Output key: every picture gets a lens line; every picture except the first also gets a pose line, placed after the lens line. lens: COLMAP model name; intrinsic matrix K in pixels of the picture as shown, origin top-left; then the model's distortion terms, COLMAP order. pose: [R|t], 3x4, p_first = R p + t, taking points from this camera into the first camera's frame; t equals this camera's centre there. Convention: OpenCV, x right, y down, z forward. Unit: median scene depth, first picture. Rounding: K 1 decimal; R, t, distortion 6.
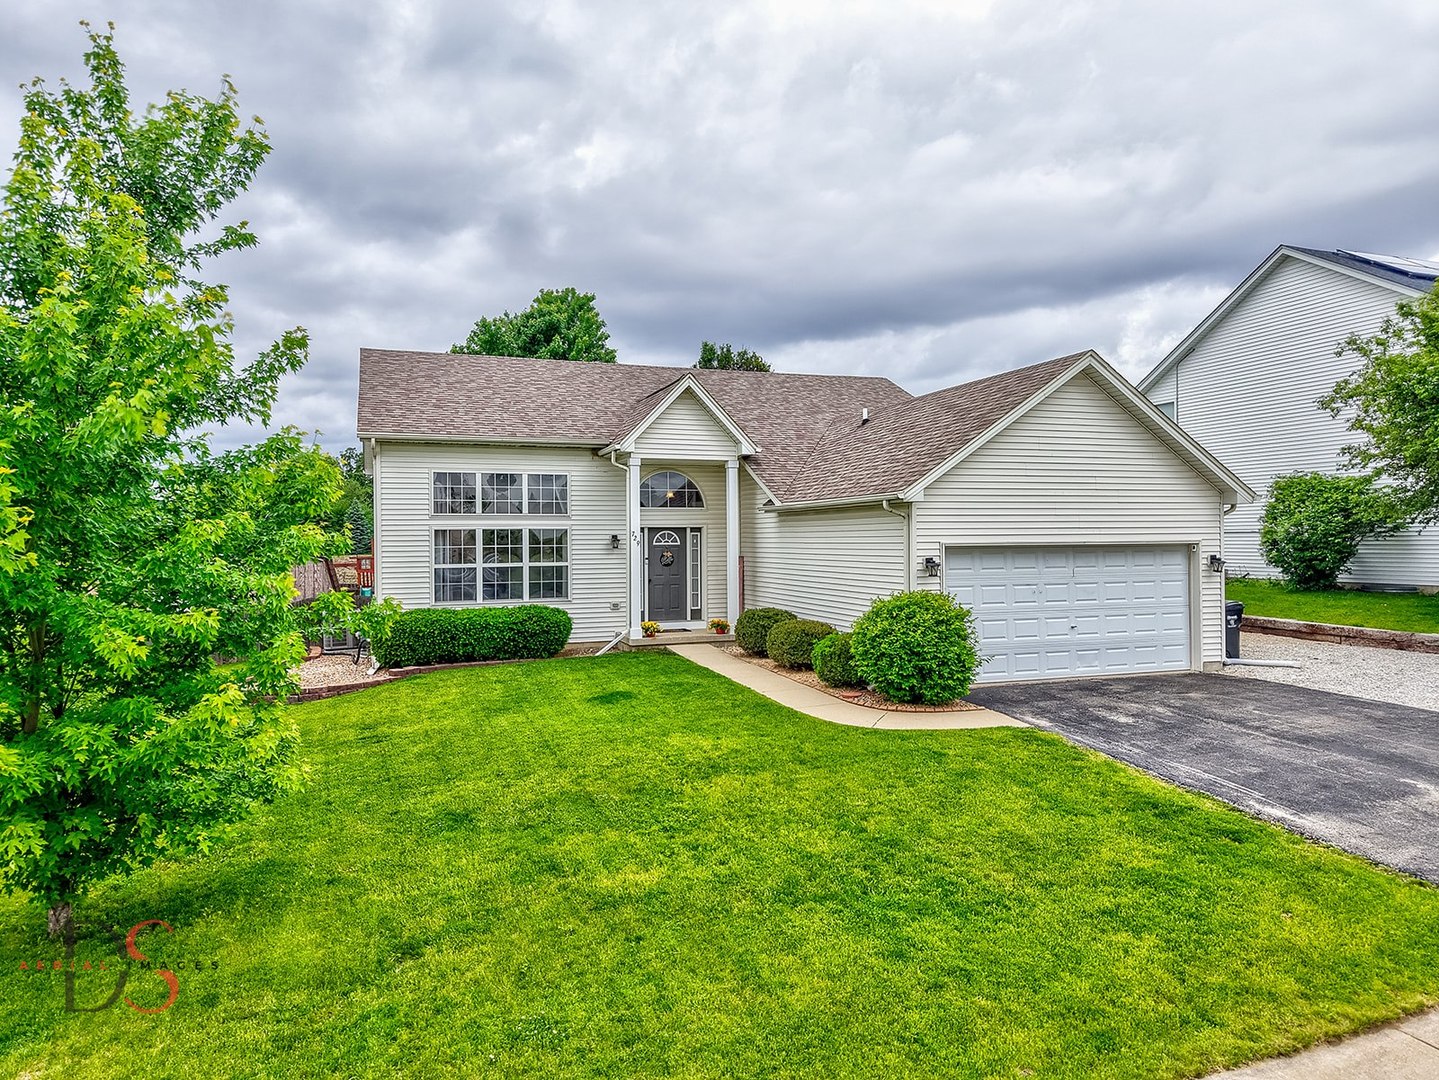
lens RADIAL K [[1029.9, 0, 720.2], [0, 1029.9, 545.0], [0, 0, 1]] dist [0.092539, 0.003624]
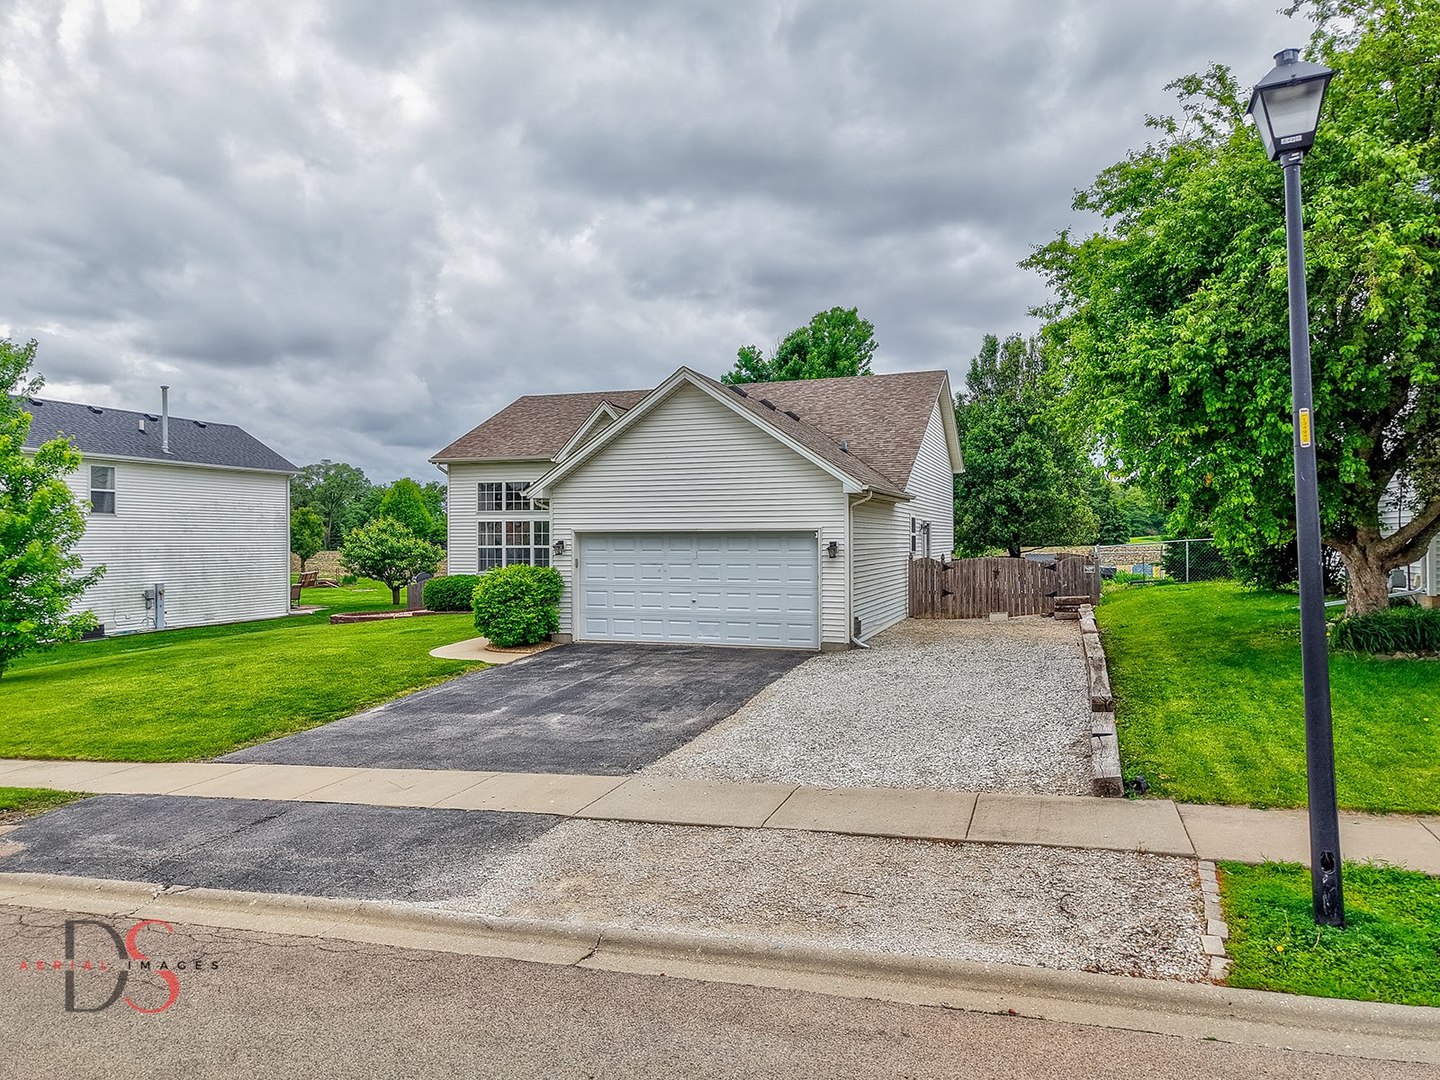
lens RADIAL K [[984.6, 0, 721.8], [0, 984.6, 530.7], [0, 0, 1]] dist [0.023726, -0.002191]
pose [[0.785799, -0.000223, -0.618481, 0.858965], [-0.003850, 0.999979, -0.005253, 0.003469], [0.618469, 0.006509, 0.785782, 0.114285]]
